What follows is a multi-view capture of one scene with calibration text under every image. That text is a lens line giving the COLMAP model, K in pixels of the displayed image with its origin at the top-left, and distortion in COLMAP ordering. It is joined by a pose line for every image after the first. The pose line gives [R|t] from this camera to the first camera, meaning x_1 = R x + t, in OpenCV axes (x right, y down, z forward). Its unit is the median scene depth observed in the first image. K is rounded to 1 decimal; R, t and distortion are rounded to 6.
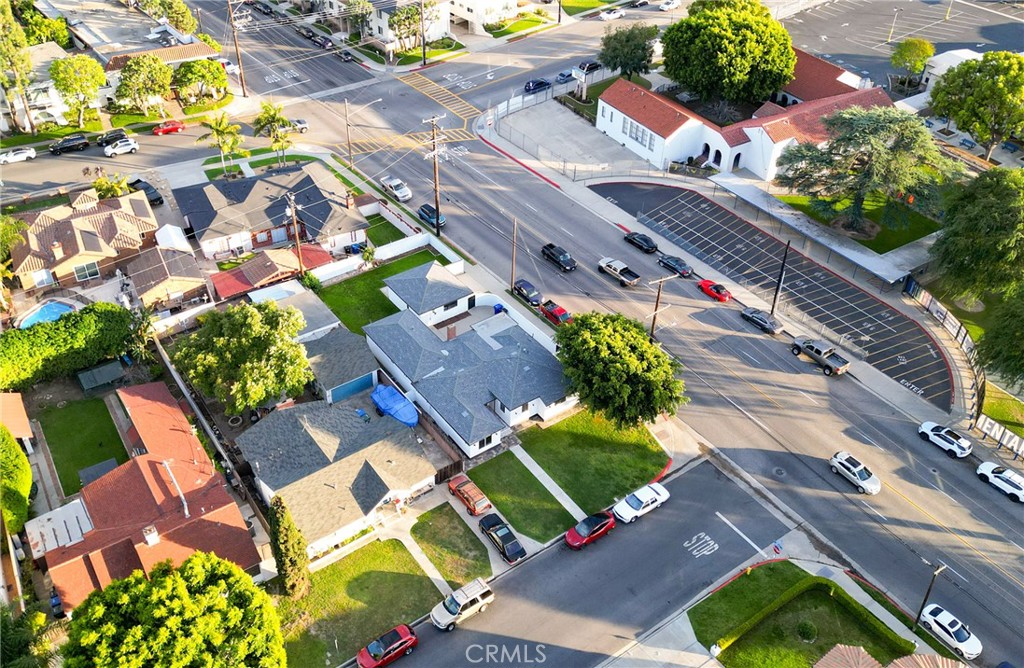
lens RADIAL K [[870.0, 0, 476.2], [0, 870.0, 328.3], [0, 0, 1]] dist [0.049701, -0.002326]
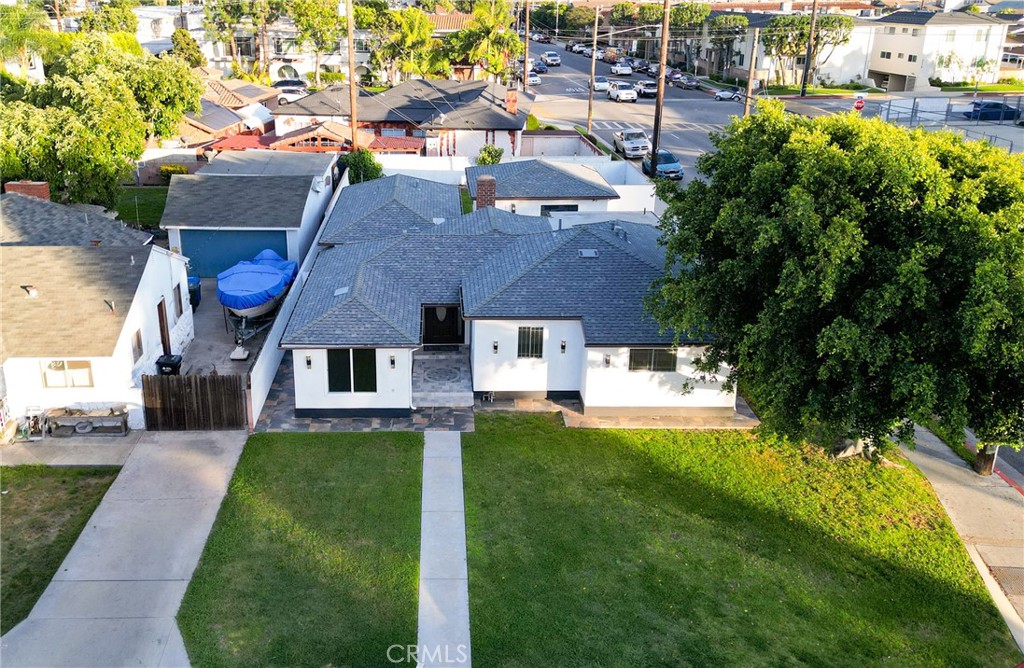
lens RADIAL K [[874.6, 0, 450.5], [0, 874.6, 351.3], [0, 0, 1]] dist [0.038473, -0.008528]
pose [[0.823825, 0.203488, -0.529060, 0.211418], [-0.349193, 0.917401, -0.190893, 0.173498], [0.446516, 0.342007, 0.826834, 0.758646]]
